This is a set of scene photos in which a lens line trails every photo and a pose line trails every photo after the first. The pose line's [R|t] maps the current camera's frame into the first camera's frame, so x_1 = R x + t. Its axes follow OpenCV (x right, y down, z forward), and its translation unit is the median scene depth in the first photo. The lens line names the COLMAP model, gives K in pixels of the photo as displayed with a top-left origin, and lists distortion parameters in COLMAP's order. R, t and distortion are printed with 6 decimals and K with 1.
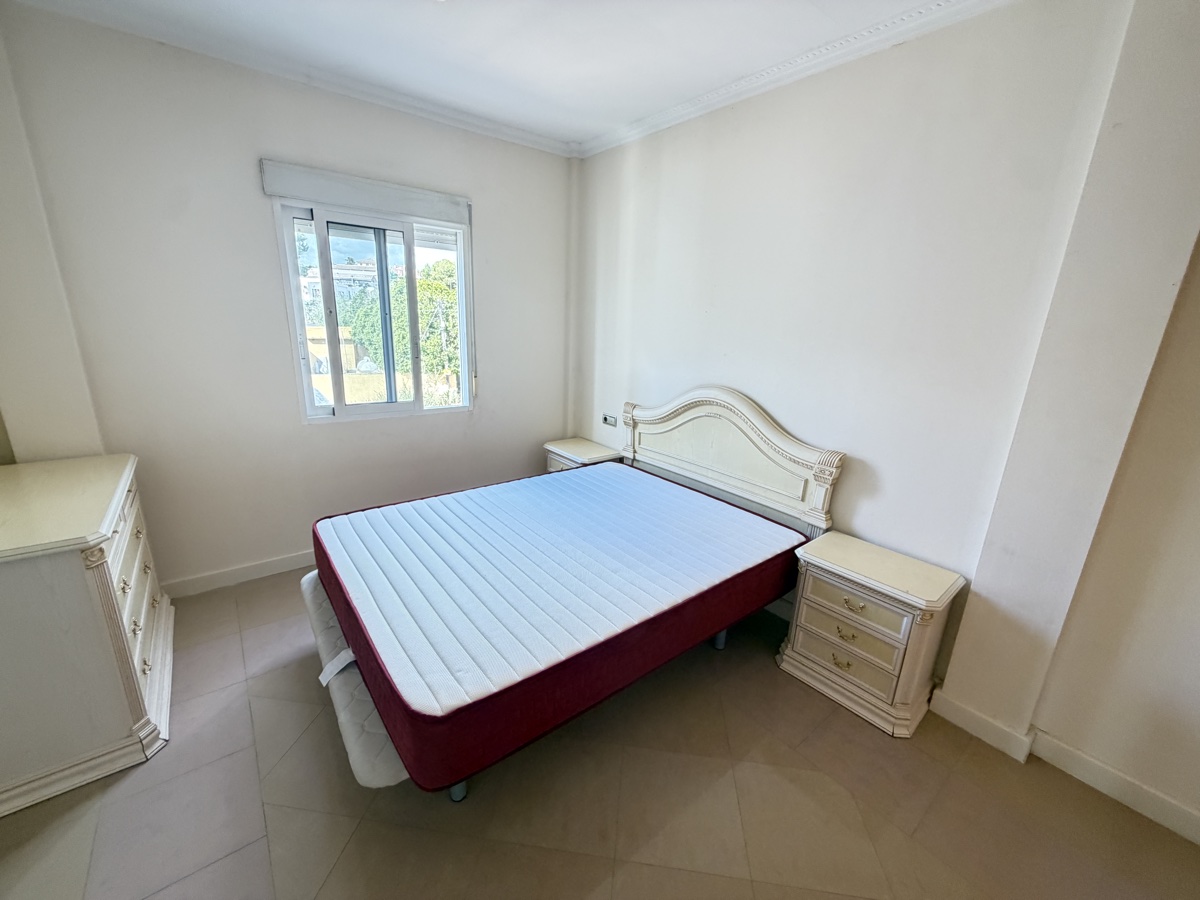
lens RADIAL K [[480.0, 0, 597.5], [0, 480.0, 452.8], [0, 0, 1]] dist [-0.000512, -0.000140]
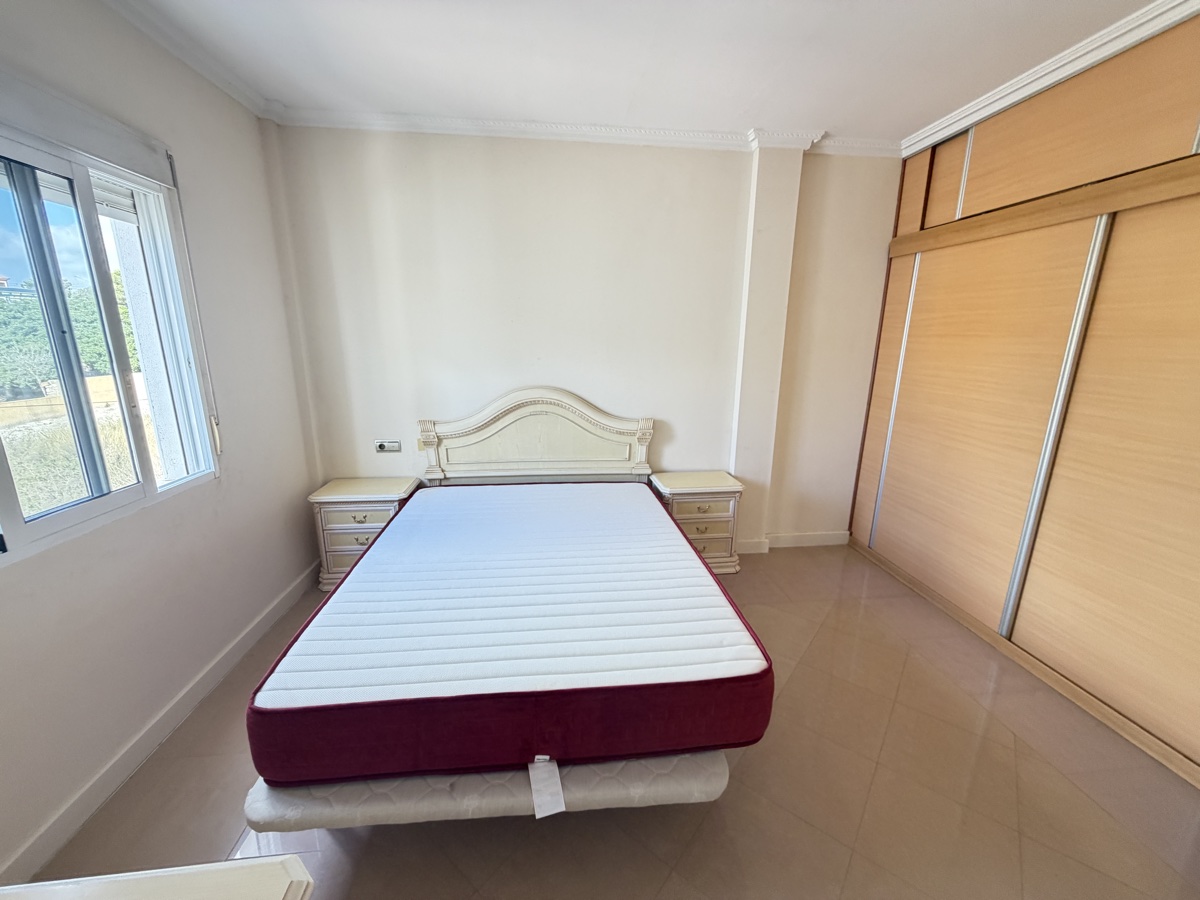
lens RADIAL K [[480.0, 0, 597.5], [0, 480.0, 452.8], [0, 0, 1]] dist [-0.000512, -0.000140]
pose [[0.531067, -0.233700, 0.814464, -0.578422], [0.241307, 0.963124, 0.119013, -0.082997], [-0.812243, 0.133332, 0.567877, 0.245741]]
